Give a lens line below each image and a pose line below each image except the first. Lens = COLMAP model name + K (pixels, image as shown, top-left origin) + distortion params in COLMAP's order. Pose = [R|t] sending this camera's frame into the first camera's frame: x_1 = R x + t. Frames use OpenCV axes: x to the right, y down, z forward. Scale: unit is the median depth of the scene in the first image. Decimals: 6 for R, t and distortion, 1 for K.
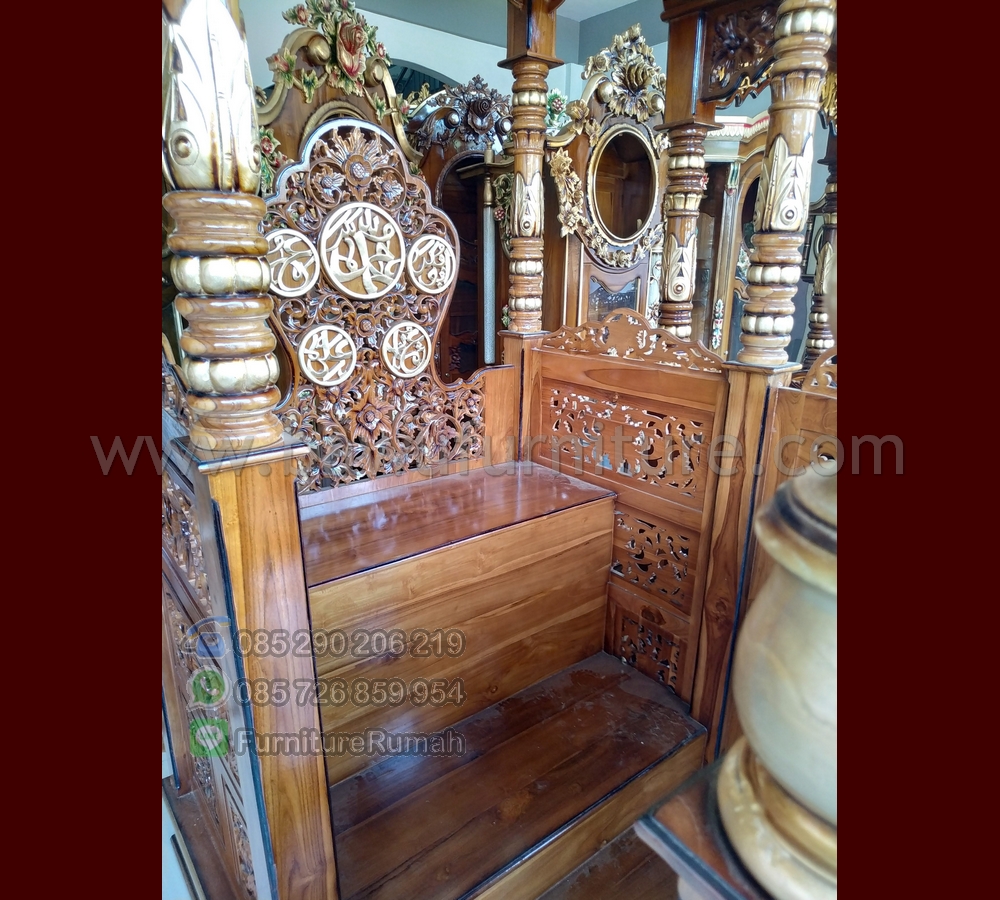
lens RADIAL K [[650.8, 0, 499.9], [0, 650.8, 455.4], [0, 0, 1]] dist [-0.008870, -0.014056]
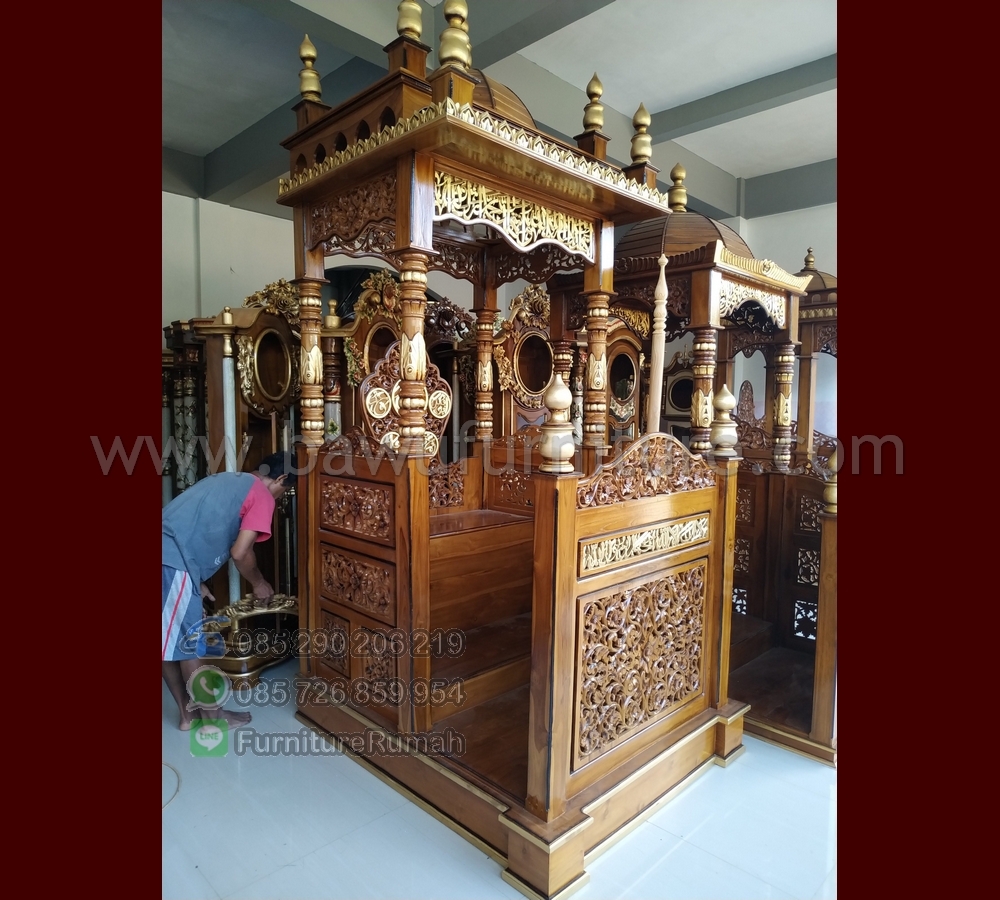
lens RADIAL K [[650.8, 0, 502.9], [0, 650.8, 449.8], [0, 0, 1]] dist [-0.008870, -0.014056]
pose [[0.993562, -0.006458, 0.113109, -0.132852], [0.032019, 0.973677, -0.225671, 0.294431], [-0.108674, 0.227839, 0.967615, -0.908967]]
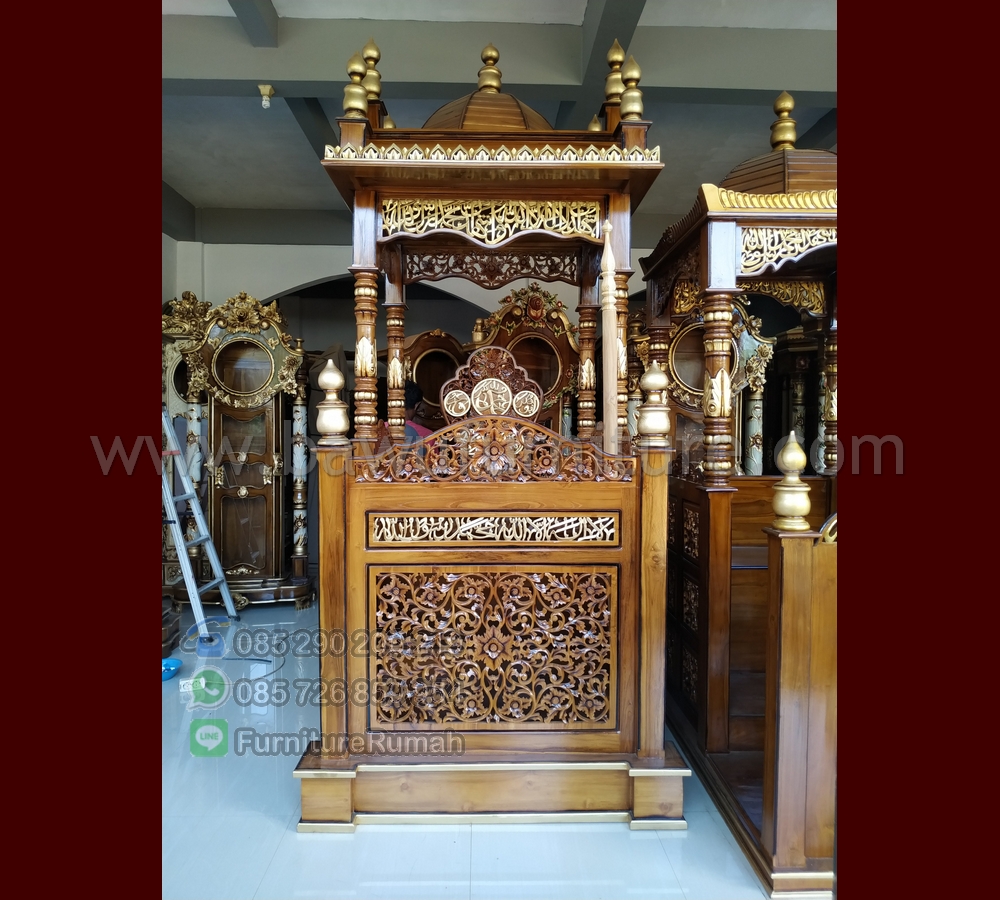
lens RADIAL K [[650.8, 0, 502.7], [0, 650.8, 448.4], [0, 0, 1]] dist [-0.008870, -0.014056]
pose [[0.796048, 0.006117, -0.605202, 1.080899], [-0.168807, 0.962511, -0.212311, 0.300047], [0.581216, 0.271172, 0.767238, -0.614313]]
